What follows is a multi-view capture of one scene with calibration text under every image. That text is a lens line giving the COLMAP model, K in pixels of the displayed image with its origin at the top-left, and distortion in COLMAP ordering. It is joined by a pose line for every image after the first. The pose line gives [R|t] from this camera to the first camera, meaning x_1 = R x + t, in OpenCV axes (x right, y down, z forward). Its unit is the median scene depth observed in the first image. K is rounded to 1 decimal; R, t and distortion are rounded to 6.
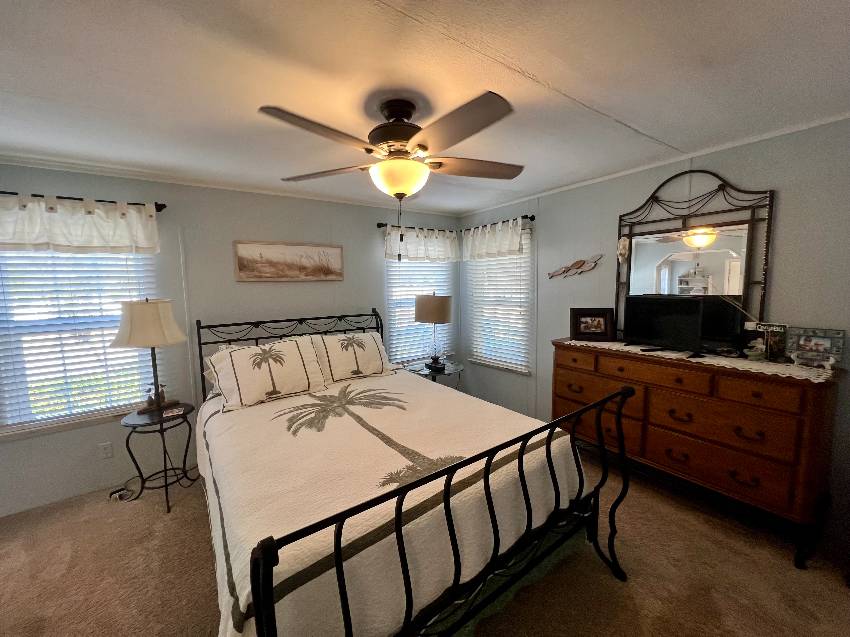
lens RADIAL K [[341.8, 0, 425.0], [0, 341.8, 318.5], [0, 0, 1]] dist [0.001513, 0.000016]
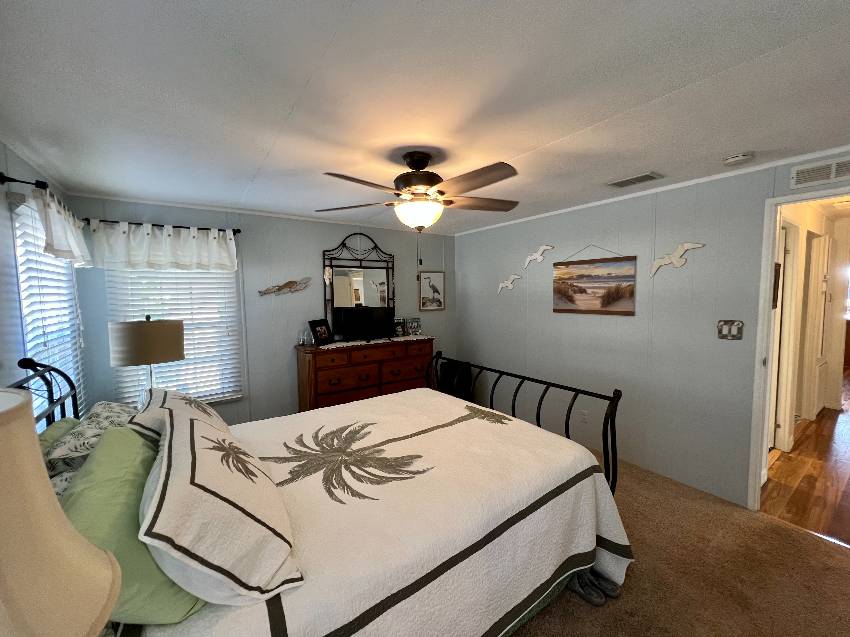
lens RADIAL K [[341.8, 0, 425.0], [0, 341.8, 318.5], [0, 0, 1]] dist [0.001513, 0.000016]
pose [[0.003664, -0.058519, 0.998280, -0.979617], [0.113068, 0.991909, 0.057731, -0.079630], [-0.993581, 0.112662, 0.010251, 0.748414]]
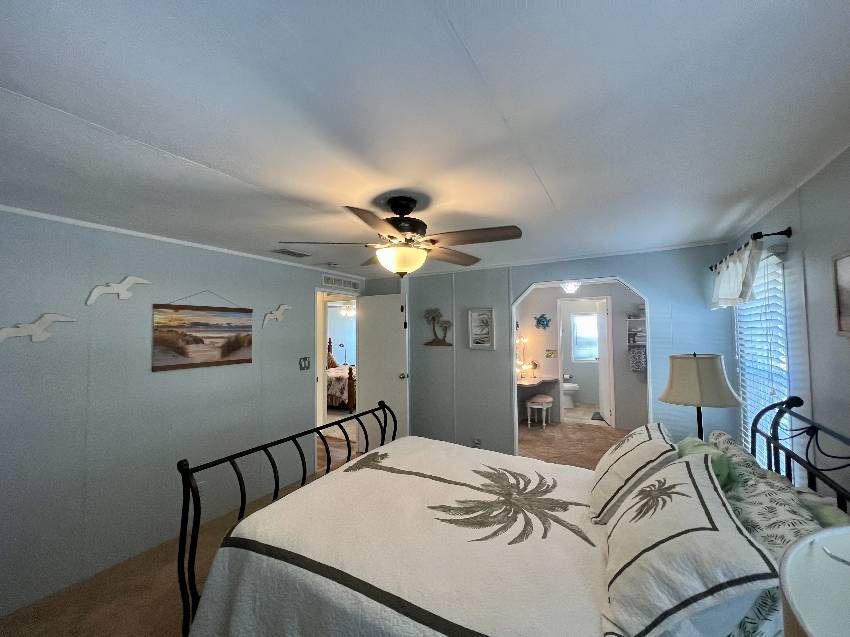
lens RADIAL K [[341.8, 0, 425.0], [0, 341.8, 318.5], [0, 0, 1]] dist [0.001513, 0.000016]
pose [[-0.909476, 0.016087, -0.415444, 0.256112], [-0.011517, 0.997893, 0.063854, -0.209759], [0.415596, 0.062858, -0.907375, 1.568585]]
